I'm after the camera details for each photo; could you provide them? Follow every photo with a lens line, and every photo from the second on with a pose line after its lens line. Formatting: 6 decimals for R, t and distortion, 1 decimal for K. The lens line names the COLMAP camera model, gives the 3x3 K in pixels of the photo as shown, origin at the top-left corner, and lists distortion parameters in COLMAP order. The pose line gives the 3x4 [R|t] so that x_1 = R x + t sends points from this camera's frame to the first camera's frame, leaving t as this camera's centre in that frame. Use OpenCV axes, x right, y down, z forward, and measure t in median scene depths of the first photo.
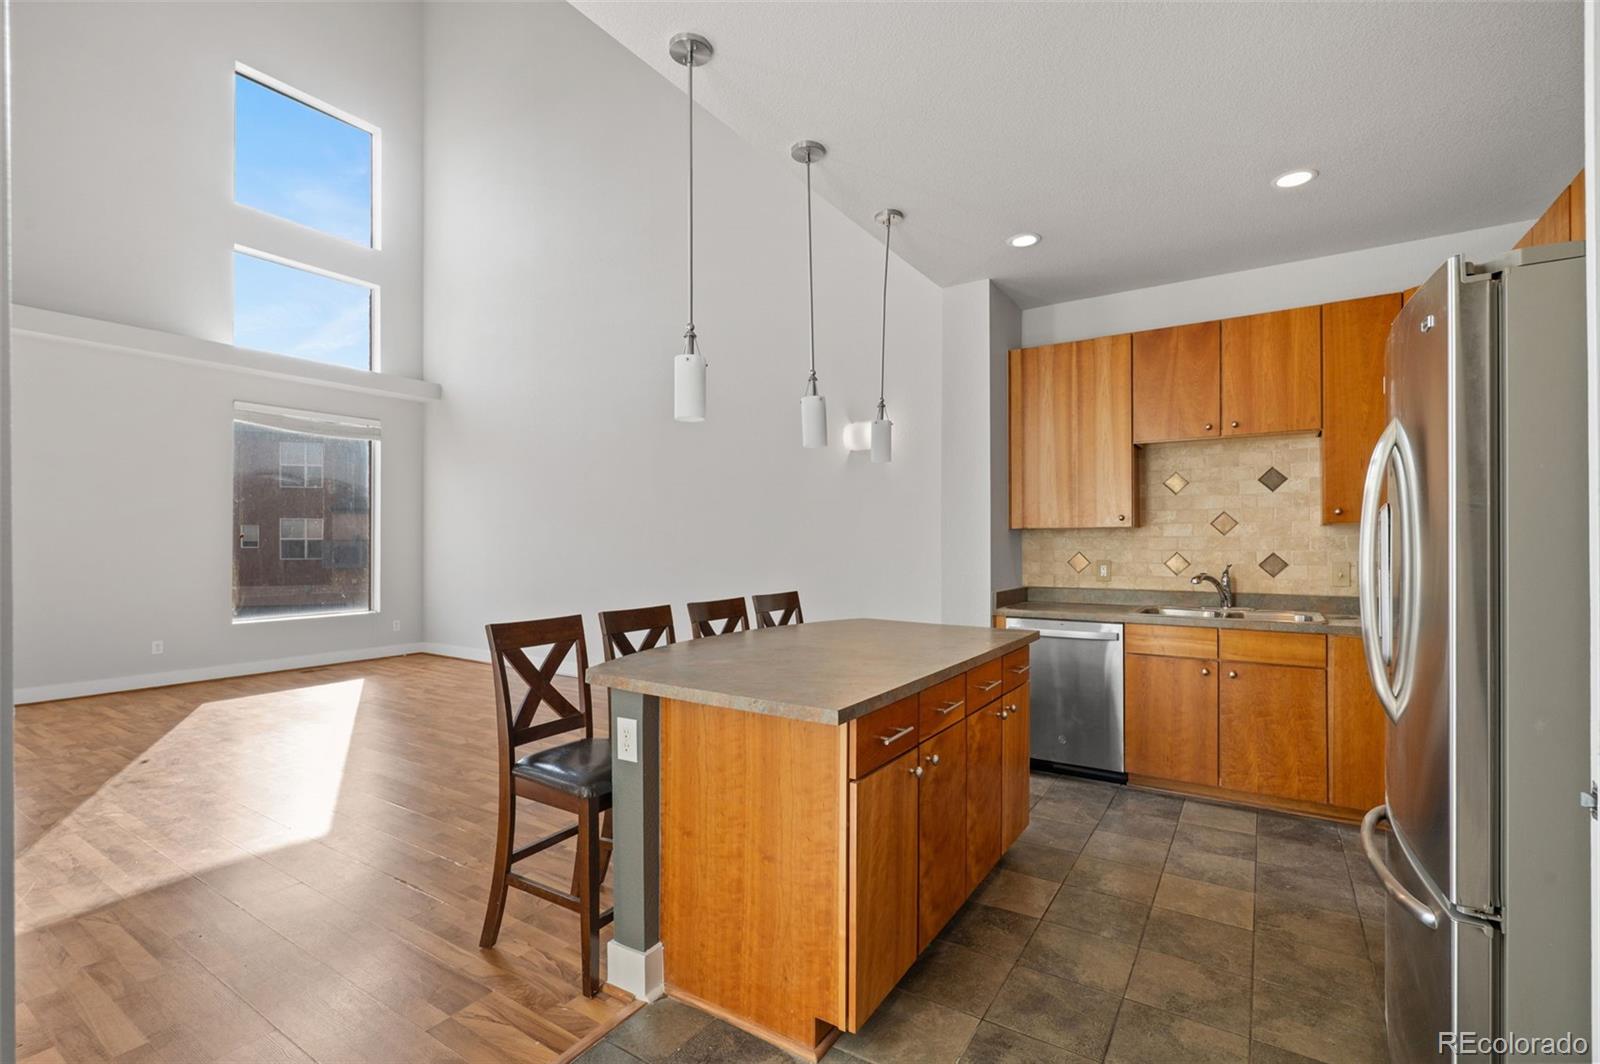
lens RADIAL K [[715.8, 0, 792.9], [0, 715.8, 541.3], [0, 0, 1]] dist [-0.004927, 0.002234]
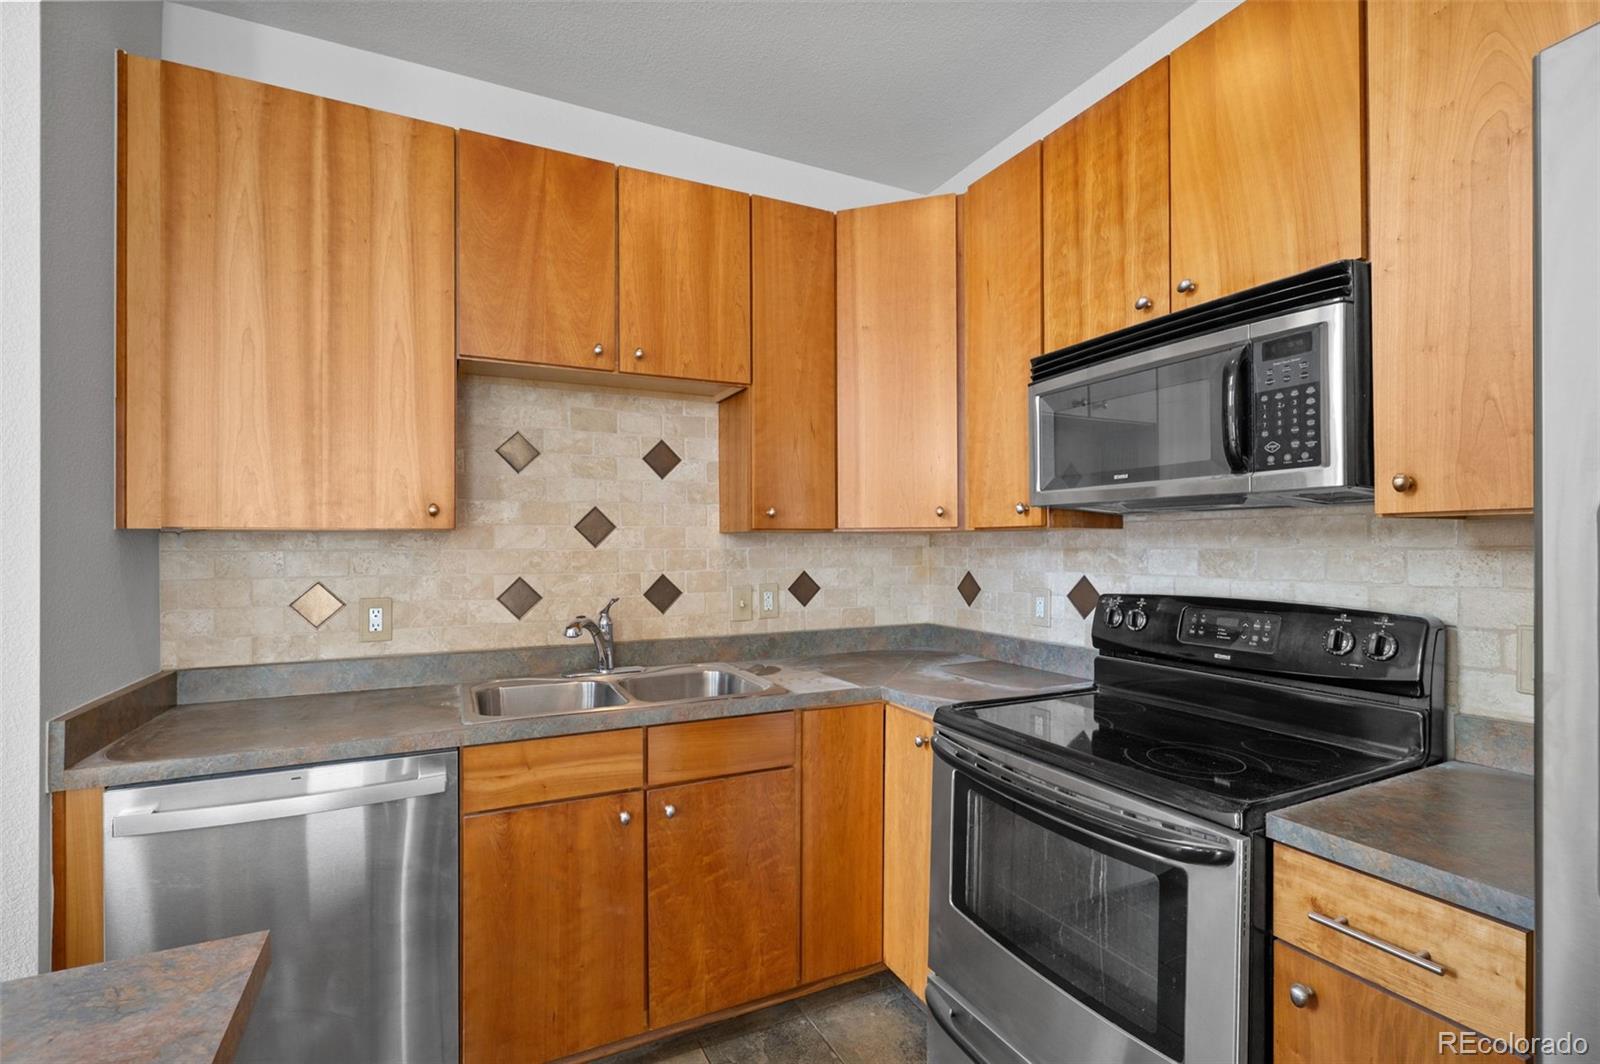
lens RADIAL K [[715.8, 0, 798.2], [0, 715.8, 541.2], [0, 0, 1]] dist [-0.004927, 0.002234]
pose [[0.495995, 0.006389, 0.868302, 0.174960], [0.002098, 0.999961, -0.008556, -0.008039], [-0.868323, 0.006065, 0.495963, 0.572798]]
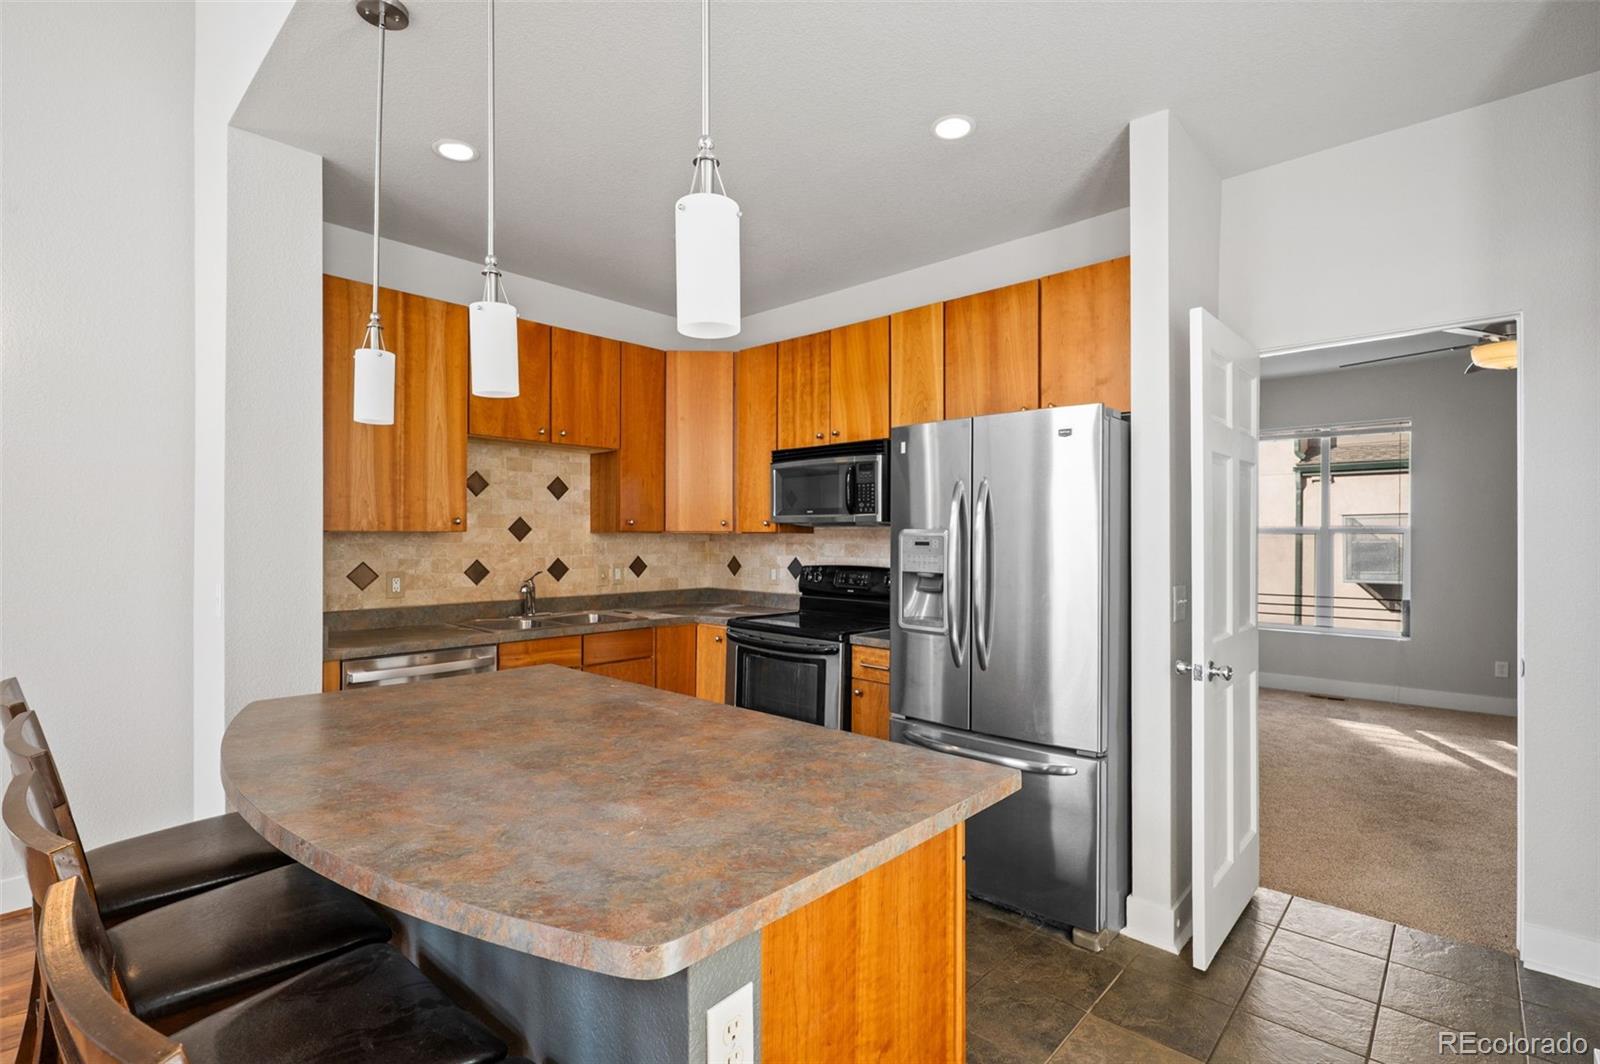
lens RADIAL K [[744.0, 0, 795.3], [0, 744.0, 536.8], [0, 0, 1]] dist [-0.002683, 0.001446]
pose [[0.152777, 0.002258, 0.988258, -0.357610], [-0.003430, 0.999993, -0.001754, -0.014397], [-0.988255, -0.003122, 0.152784, 0.482160]]
